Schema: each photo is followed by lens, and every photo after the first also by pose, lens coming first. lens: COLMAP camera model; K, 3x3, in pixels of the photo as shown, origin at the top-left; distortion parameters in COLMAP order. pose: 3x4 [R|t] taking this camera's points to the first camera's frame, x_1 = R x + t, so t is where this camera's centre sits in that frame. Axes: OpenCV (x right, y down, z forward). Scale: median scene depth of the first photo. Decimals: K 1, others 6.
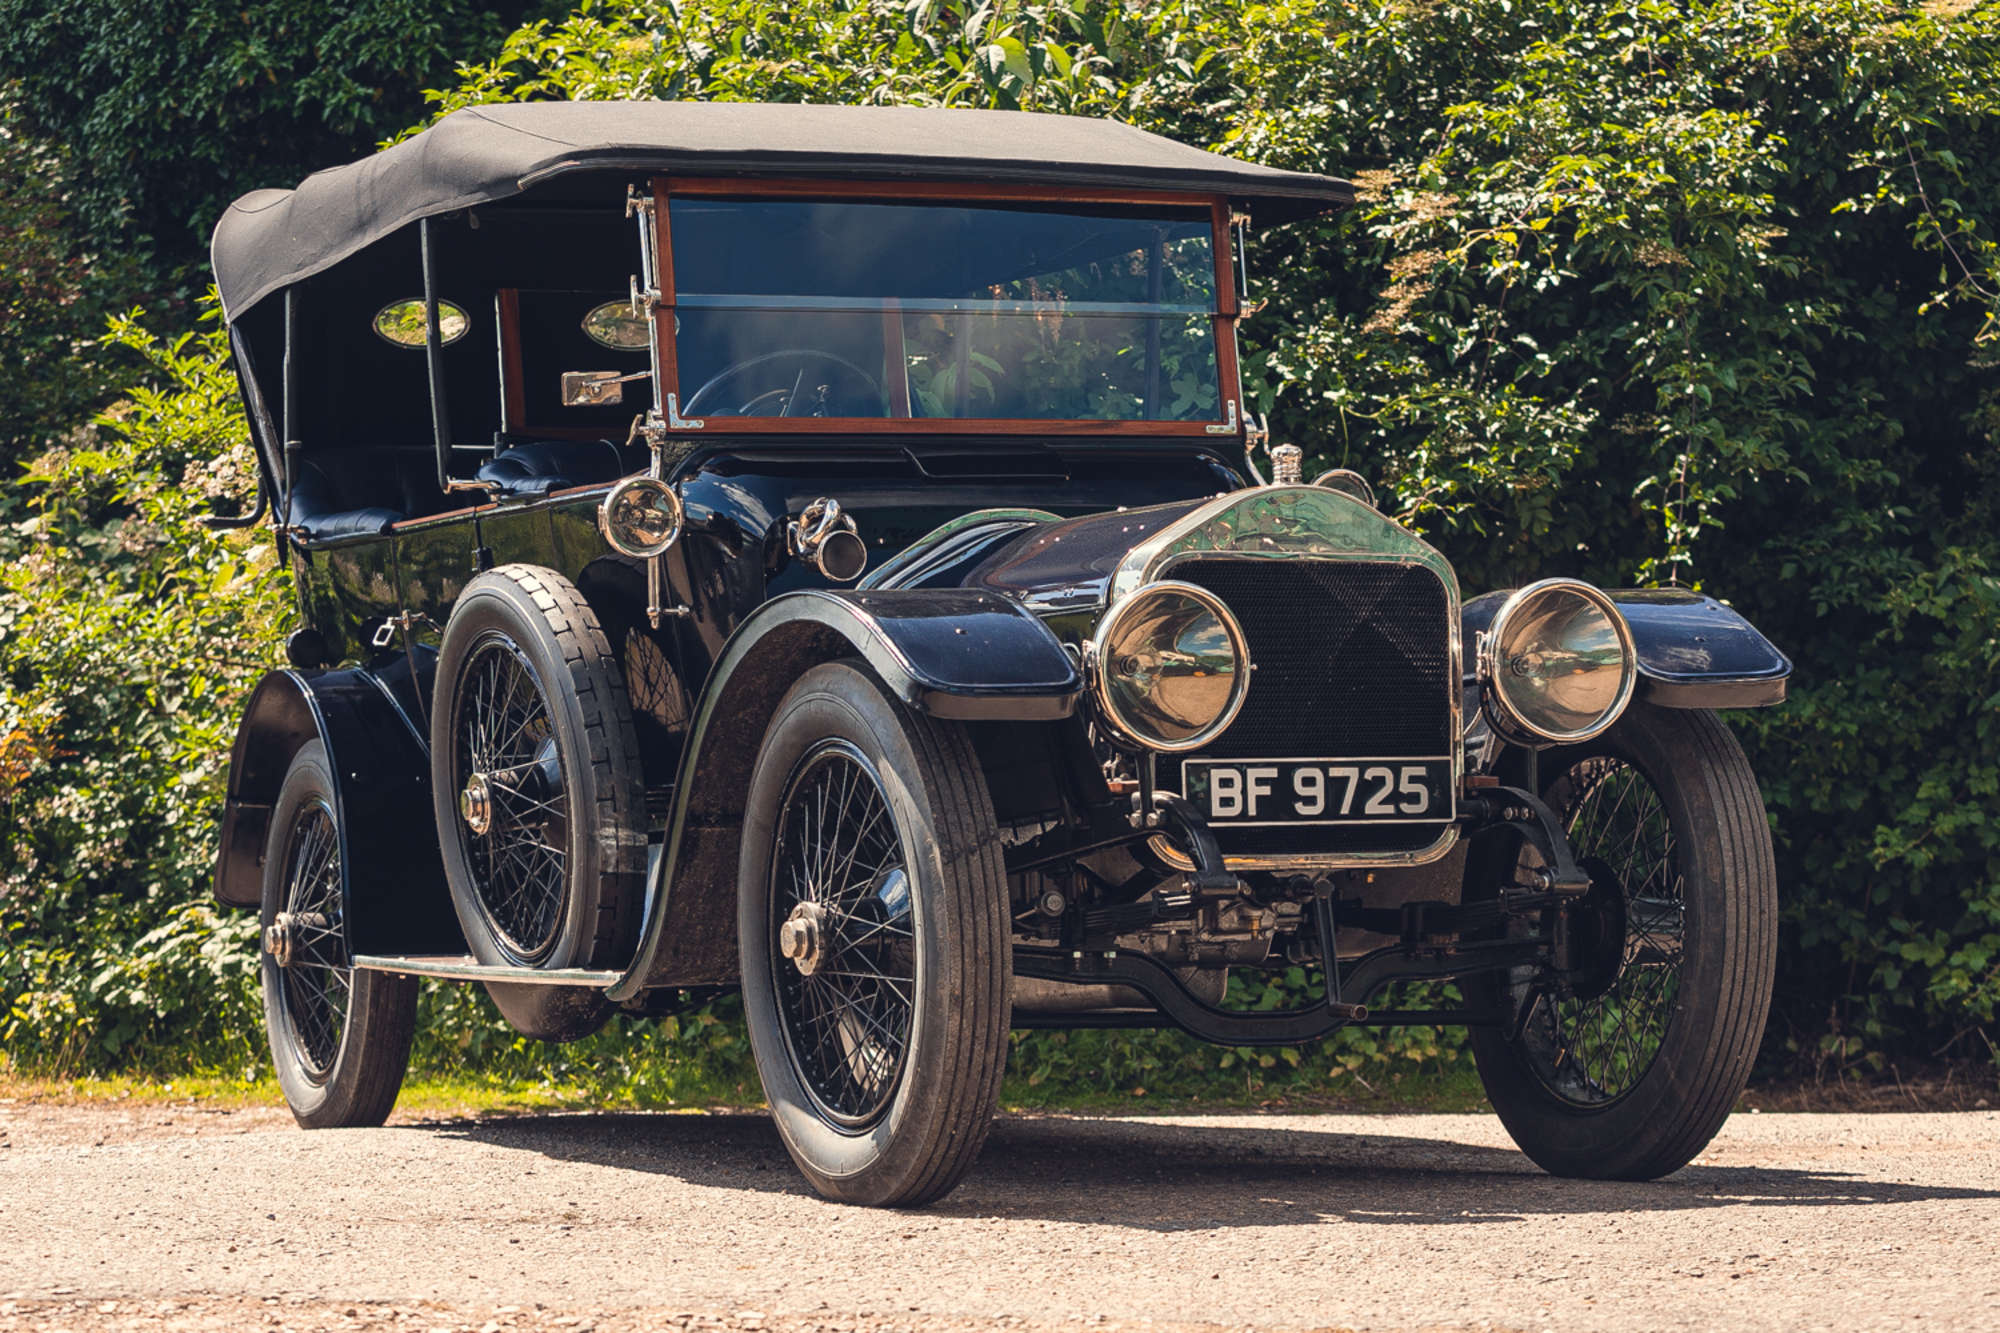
lens RADIAL K [[5588.0, 0, 1000.0], [0, 5588.0, 666.5], [0, 0, 1]] dist [-0.493921, 1.437213]
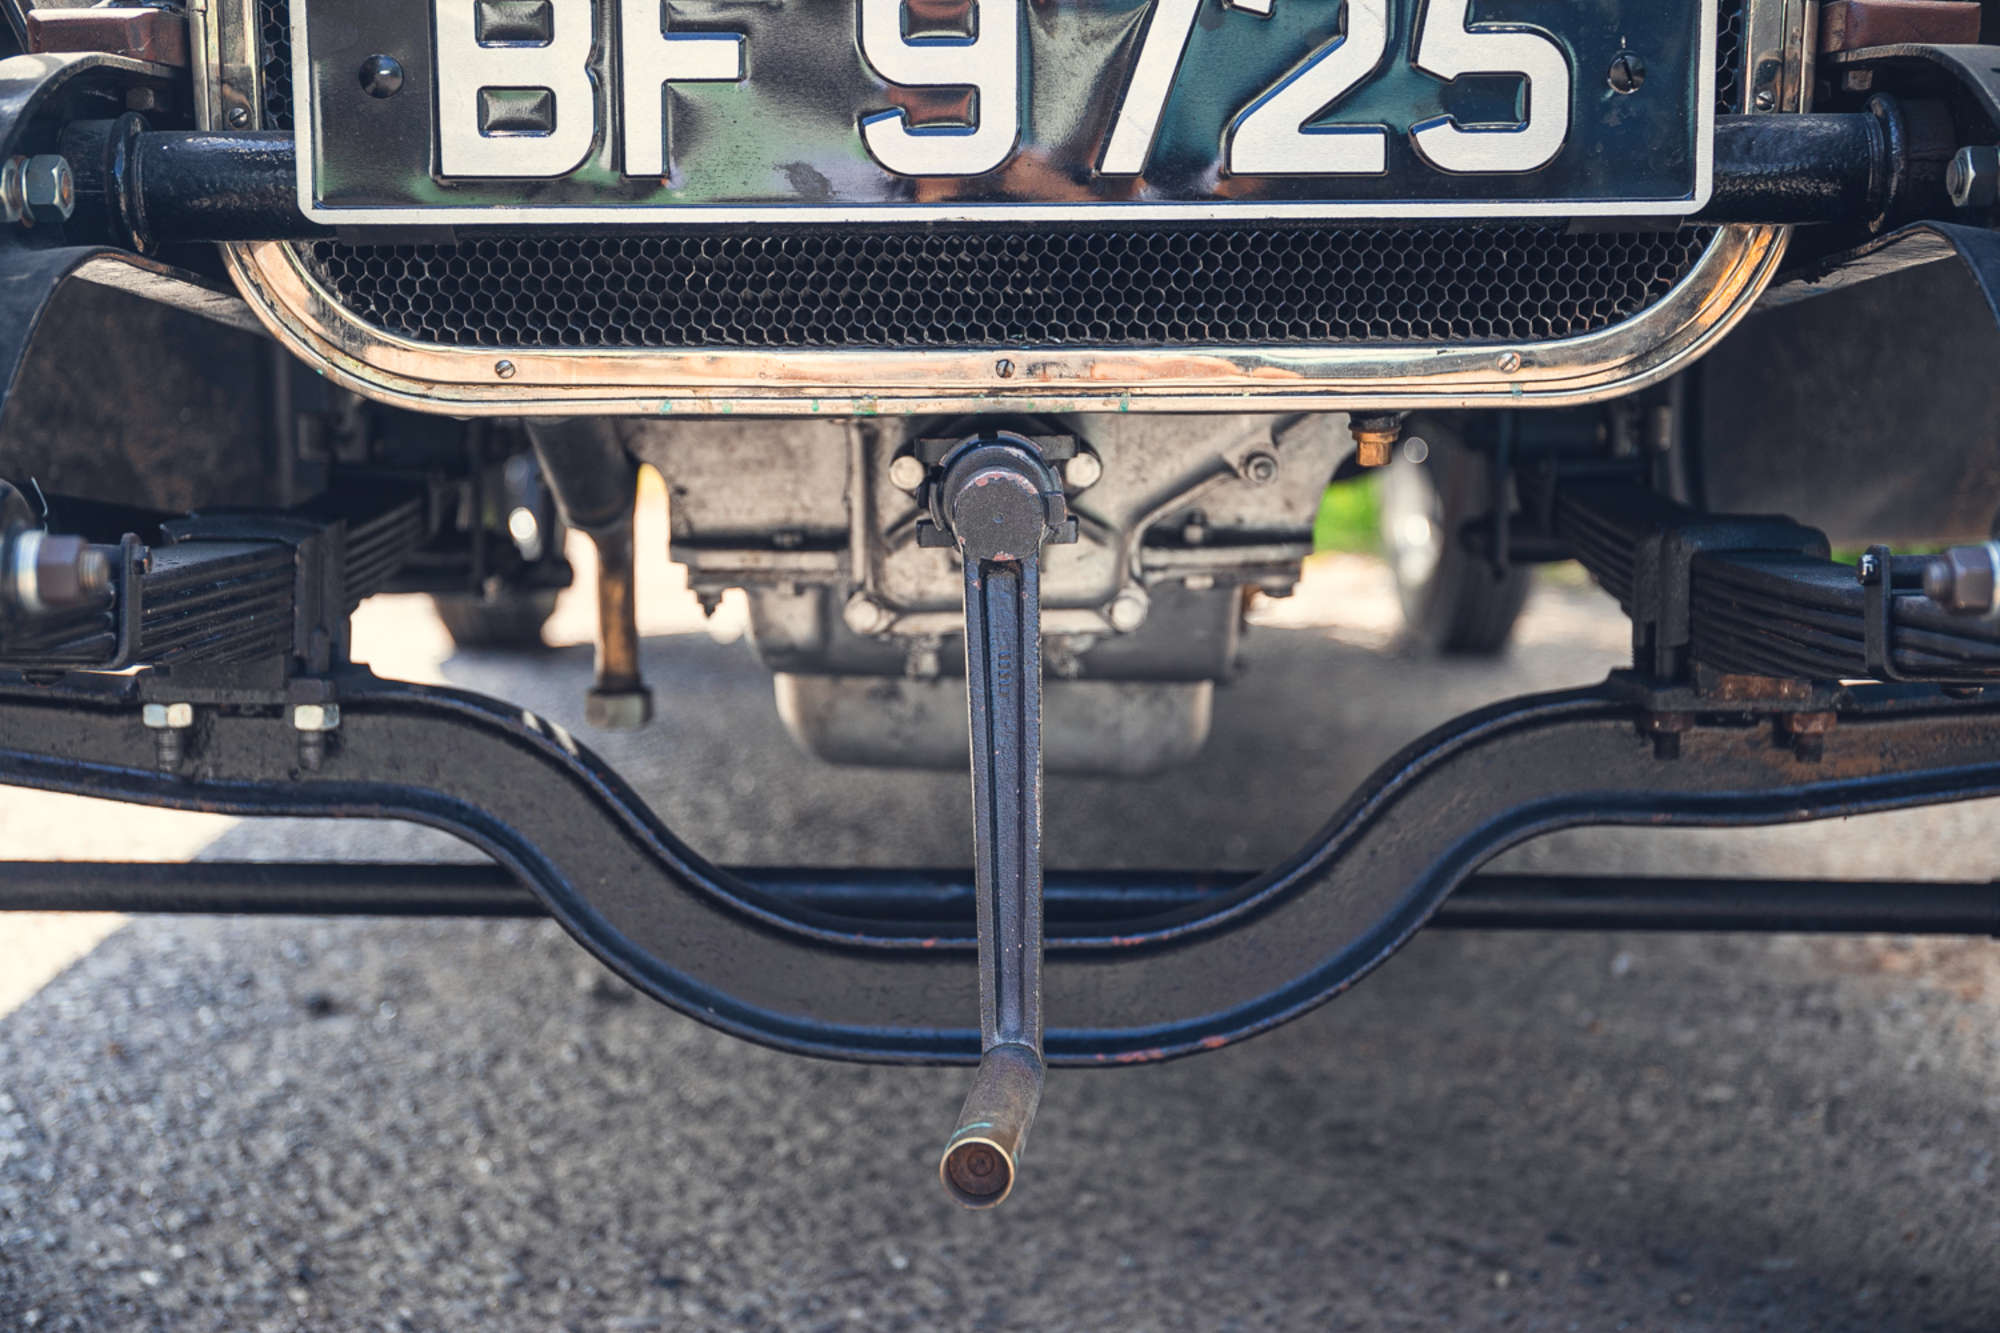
lens RADIAL K [[2680.1, 0, 1000.0], [0, 2680.1, 666.5], [0, 0, 1]] dist [0.000221, 0.020103]
pose [[0.905864, 0.080275, -0.415893, 0.102042], [0.006234, 0.979244, 0.202591, 0.024046], [0.423524, -0.186112, 0.886561, 0.898799]]
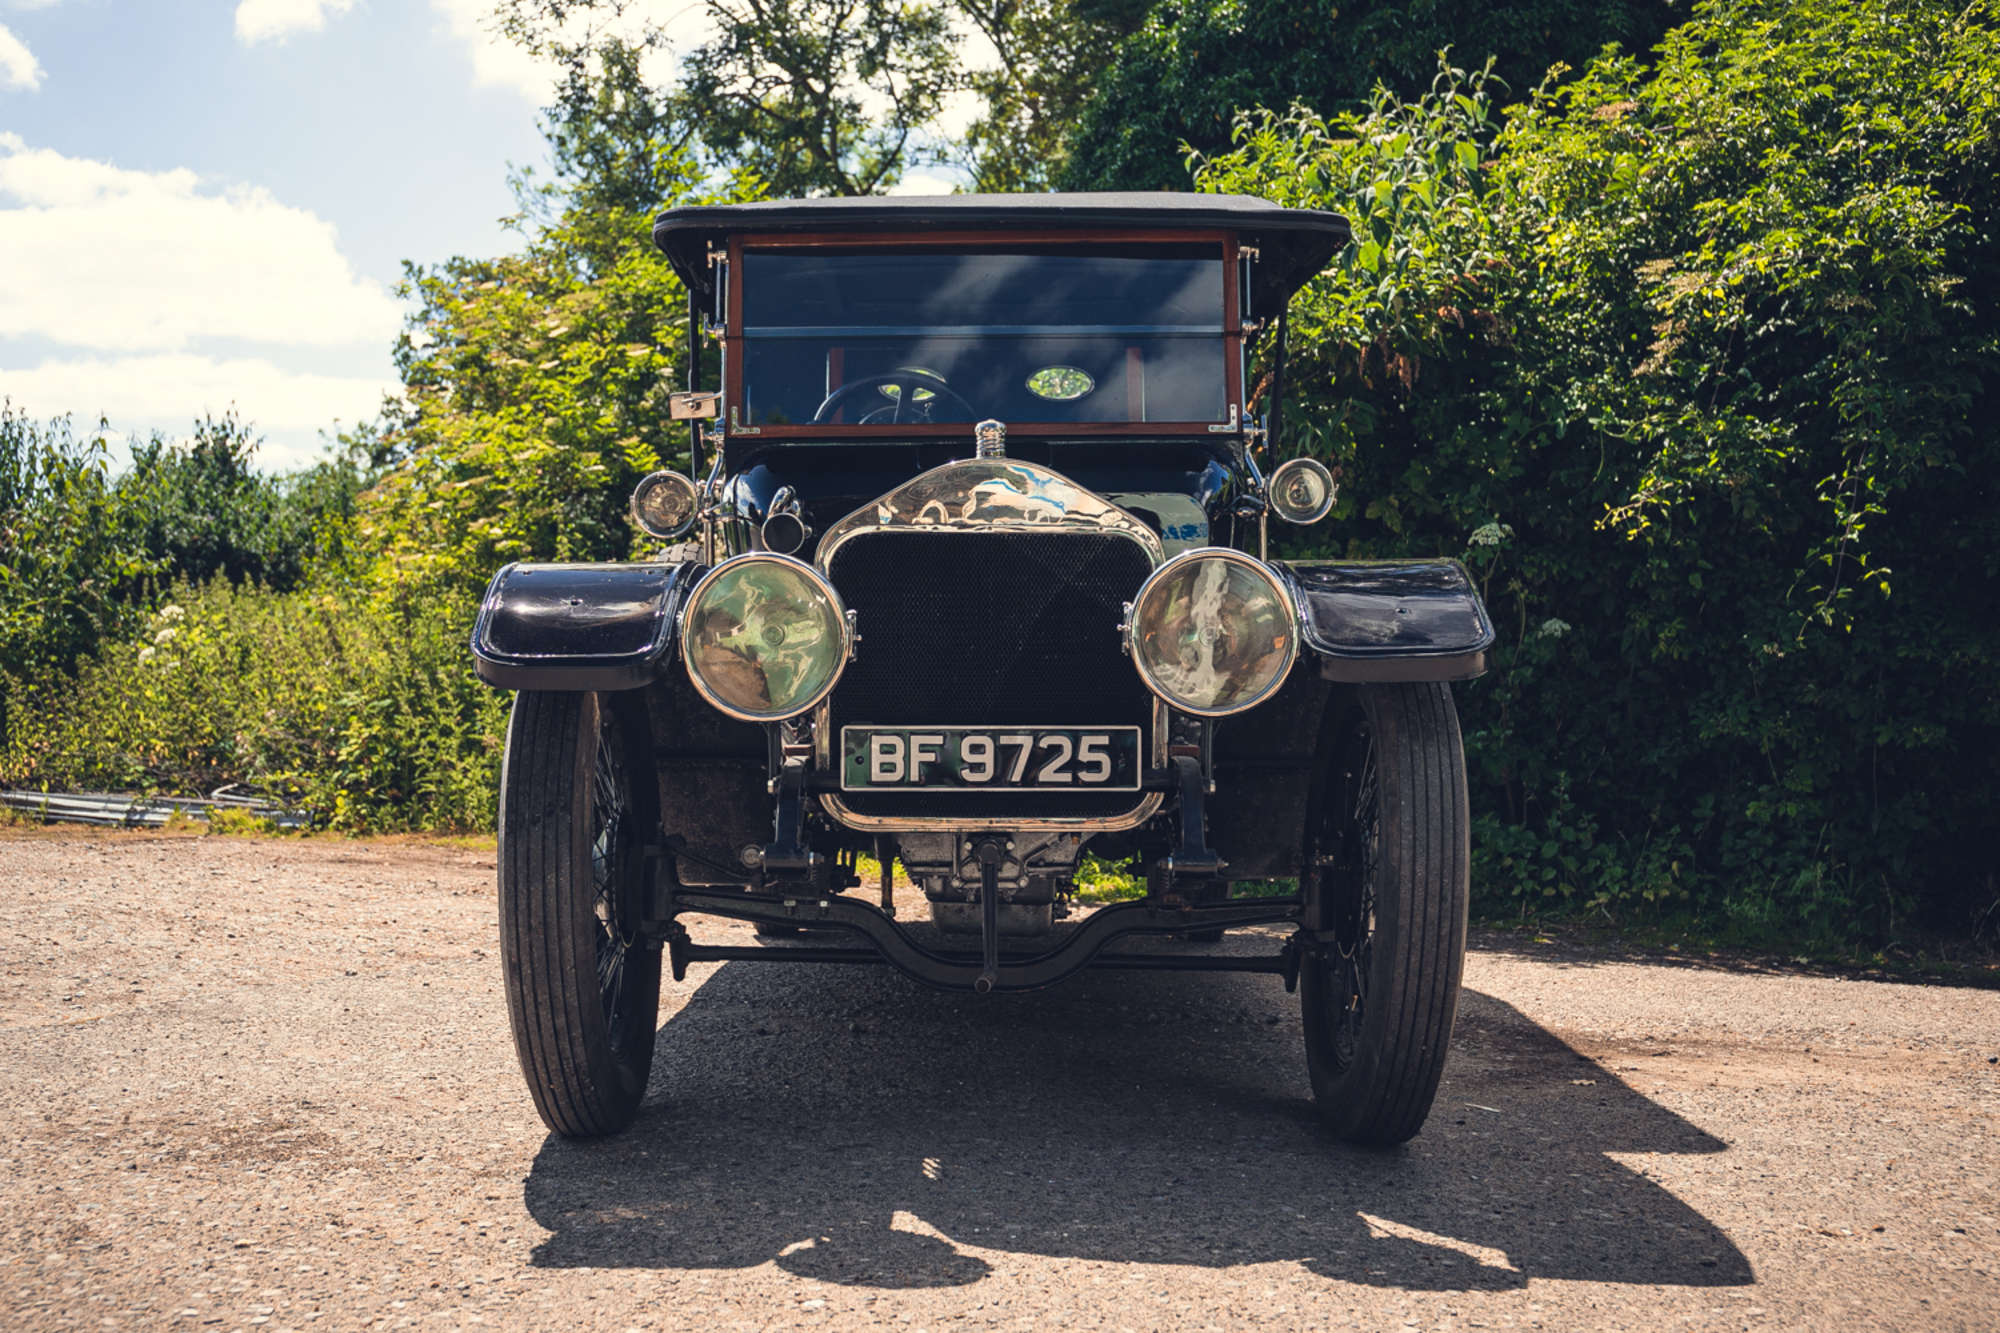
lens RADIAL K [[2159.3, 0, 1001.3], [0, 2159.3, 710.6], [0, 0, 1]] dist [0.003544, 0.006210]
pose [[0.903448, 0.022415, -0.428112, 0.227490], [0.000581, 0.998567, 0.053509, -0.007553], [0.428698, -0.048591, 0.902140, 0.640667]]
